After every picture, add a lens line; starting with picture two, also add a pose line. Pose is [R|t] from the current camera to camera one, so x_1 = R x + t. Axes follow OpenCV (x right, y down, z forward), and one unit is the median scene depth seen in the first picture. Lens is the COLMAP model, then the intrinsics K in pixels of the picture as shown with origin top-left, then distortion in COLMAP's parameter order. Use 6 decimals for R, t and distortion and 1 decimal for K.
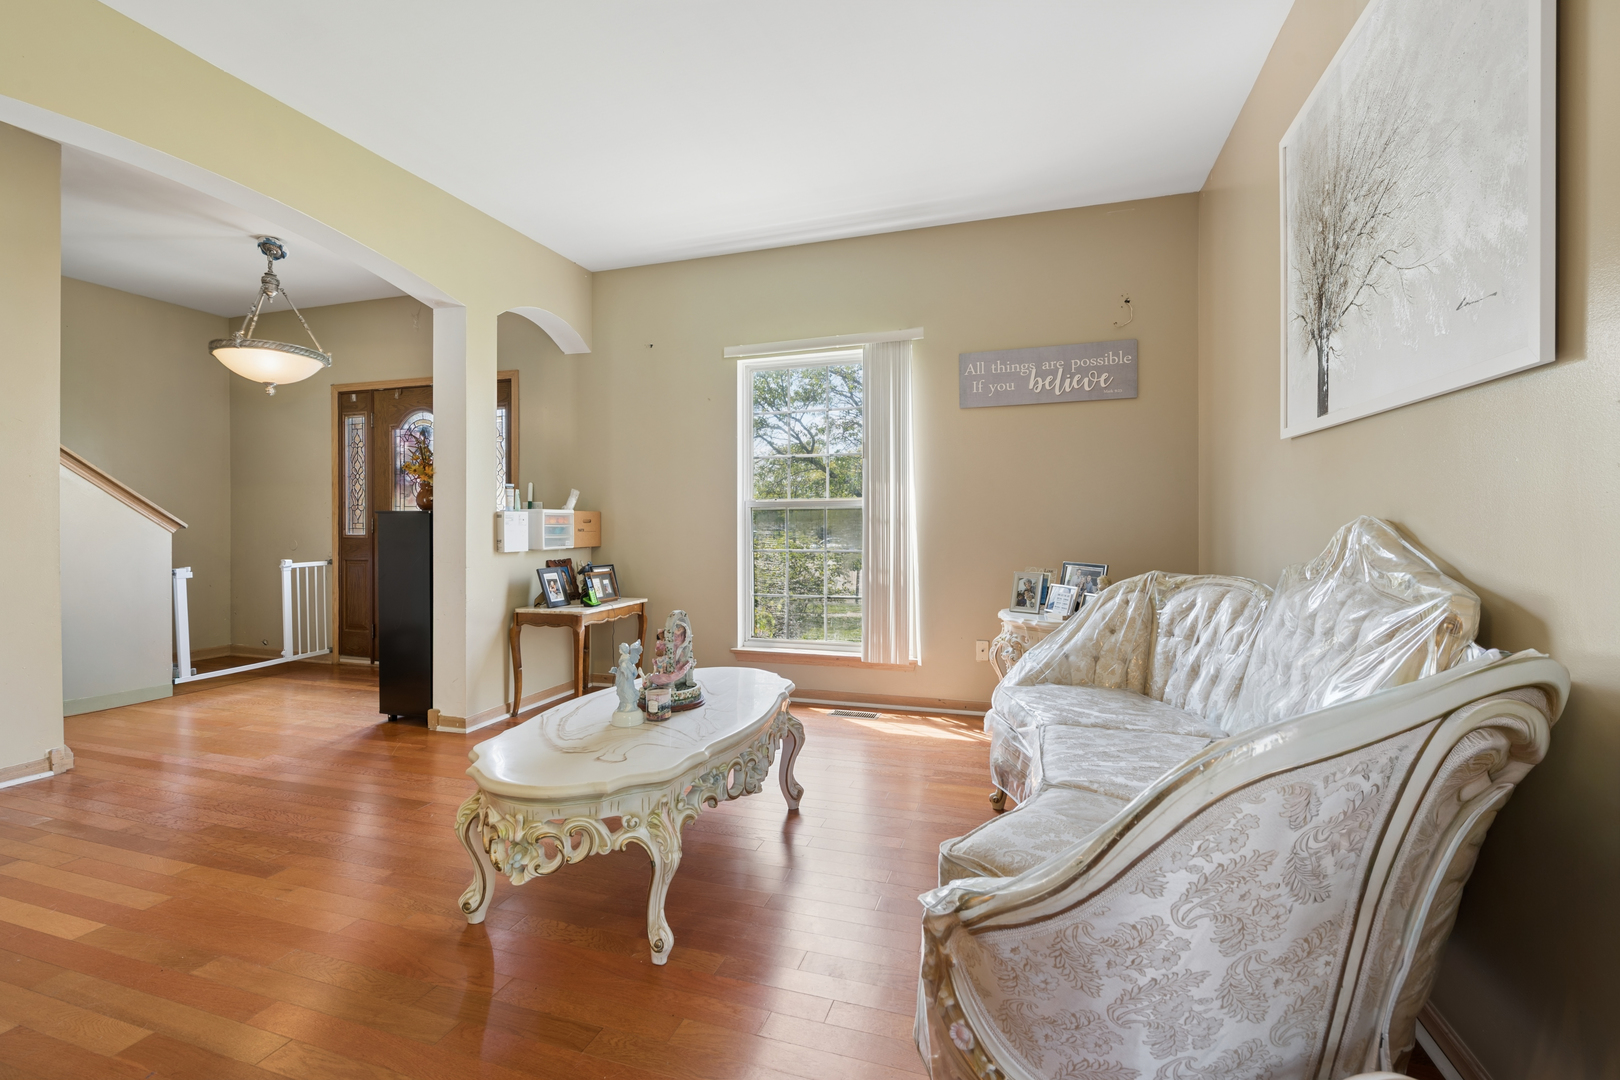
lens RADIAL K [[689.5, 0, 812.5], [0, 689.5, 529.6], [0, 0, 1]] dist [0.000722, -0.003078]
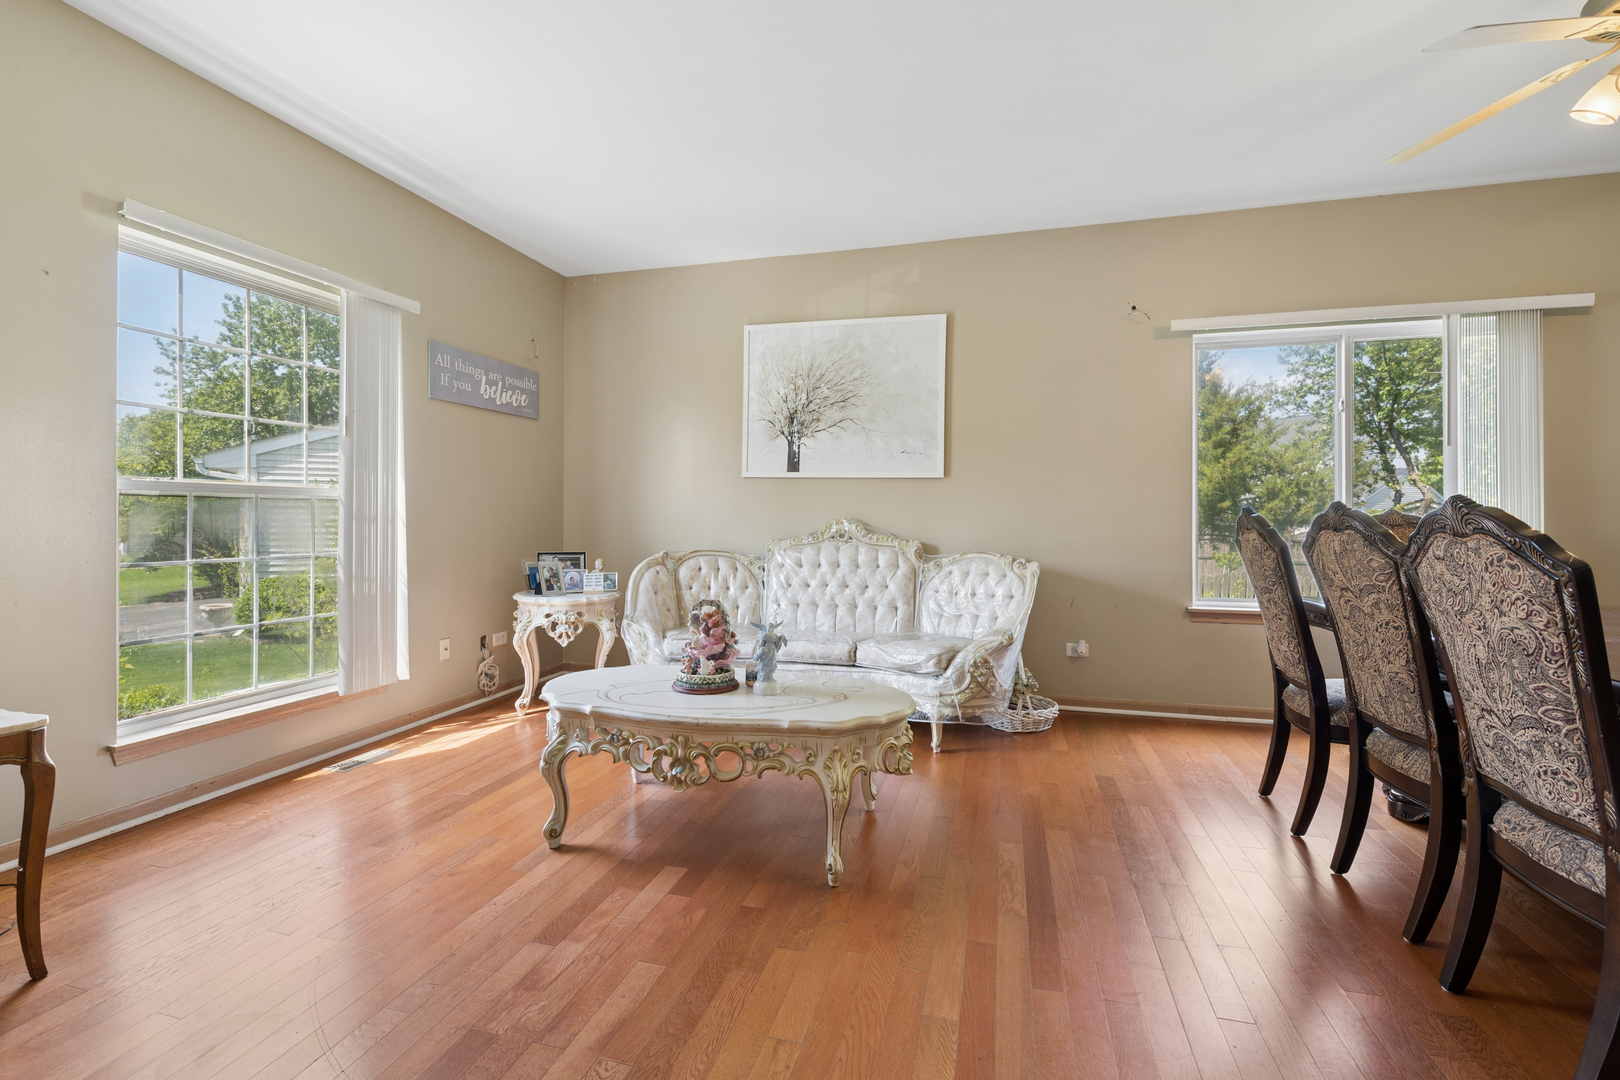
lens RADIAL K [[689.5, 0, 812.6], [0, 689.5, 526.5], [0, 0, 1]] dist [0.000722, -0.003078]
pose [[-0.031638, -0.006011, 0.999481, -0.774398], [0.009054, 0.999939, 0.006301, -0.000351], [-0.999458, 0.009248, -0.031582, 0.524935]]
